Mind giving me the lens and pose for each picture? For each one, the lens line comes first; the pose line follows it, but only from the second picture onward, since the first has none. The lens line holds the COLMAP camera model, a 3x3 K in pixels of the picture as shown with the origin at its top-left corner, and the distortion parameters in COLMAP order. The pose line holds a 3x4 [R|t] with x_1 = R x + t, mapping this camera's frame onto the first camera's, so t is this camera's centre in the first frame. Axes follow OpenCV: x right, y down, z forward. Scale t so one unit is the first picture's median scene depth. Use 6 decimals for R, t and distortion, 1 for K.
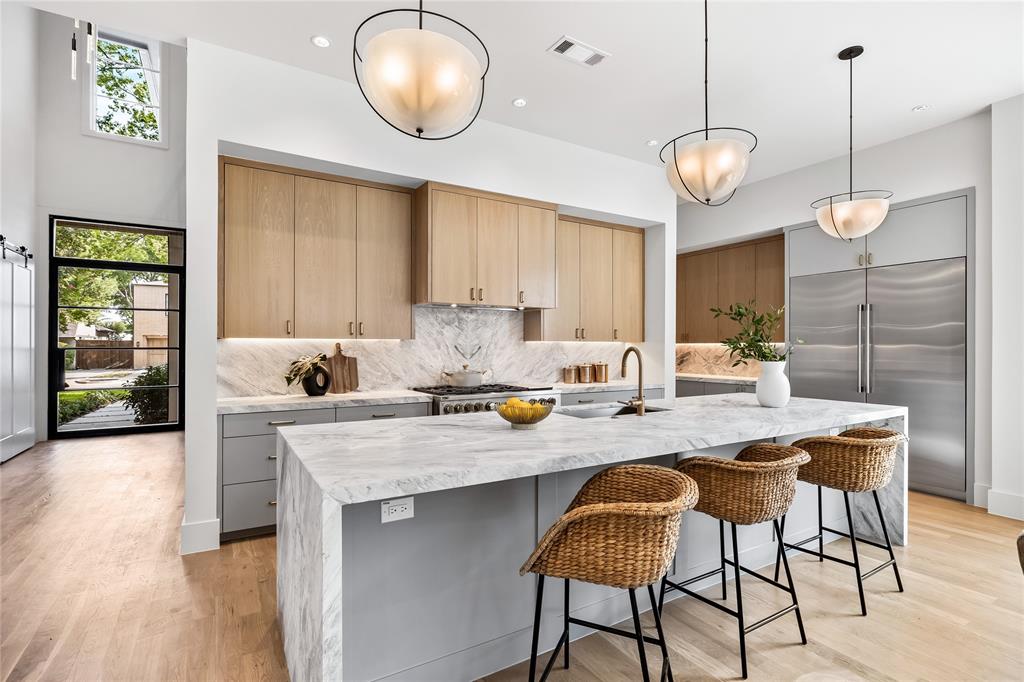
lens RADIAL K [[487.1, 0, 507.4], [0, 487.1, 345.0], [0, 0, 1]] dist [-0.008741, 0.001914]
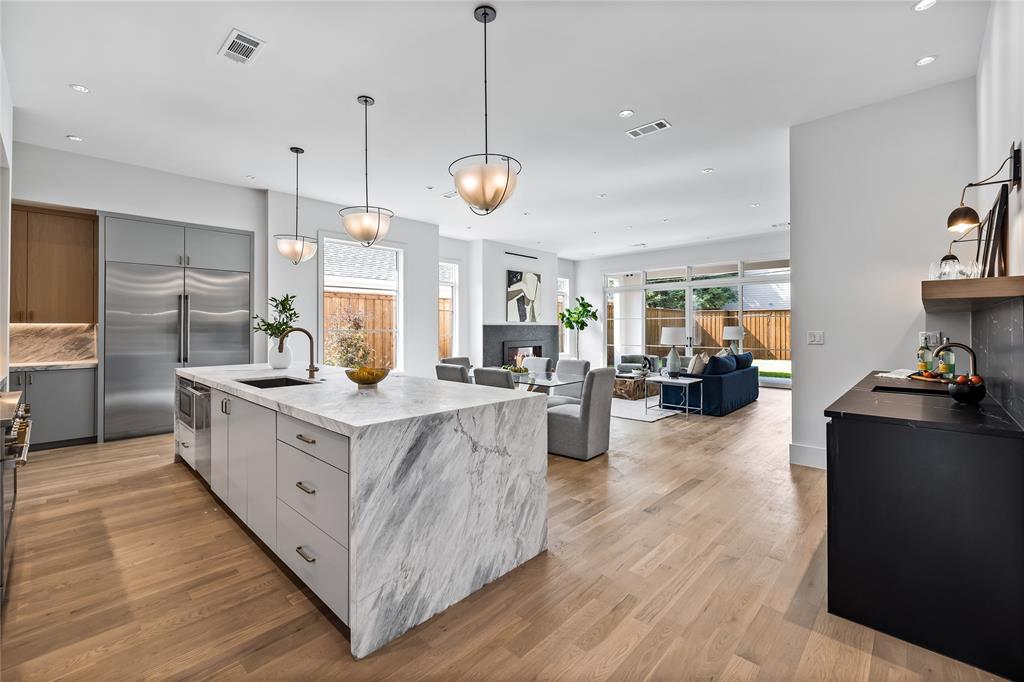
lens RADIAL K [[437.6, 0, 506.7], [0, 437.6, 318.7], [0, 0, 1]] dist [-0.000140, -0.001105]
pose [[-0.263973, 0.017337, 0.964374, -0.924325], [-0.000487, 0.999836, -0.018108, 0.004538], [-0.964530, -0.005250, -0.263921, 0.694282]]
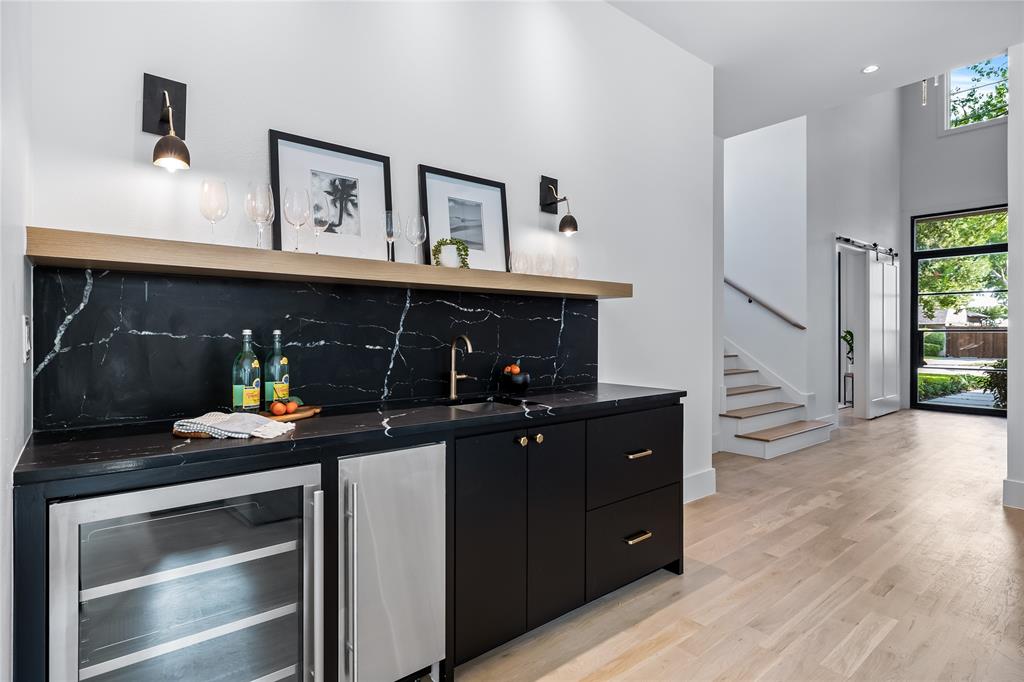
lens RADIAL K [[525.2, 0, 509.6], [0, 525.2, 332.5], [0, 0, 1]] dist [-0.004735, -0.001485]
pose [[0.143180, -0.003839, -0.989689, 0.477491], [0.002962, 0.999990, -0.003451, 0.035798], [0.989692, -0.002437, 0.143190, -0.407545]]
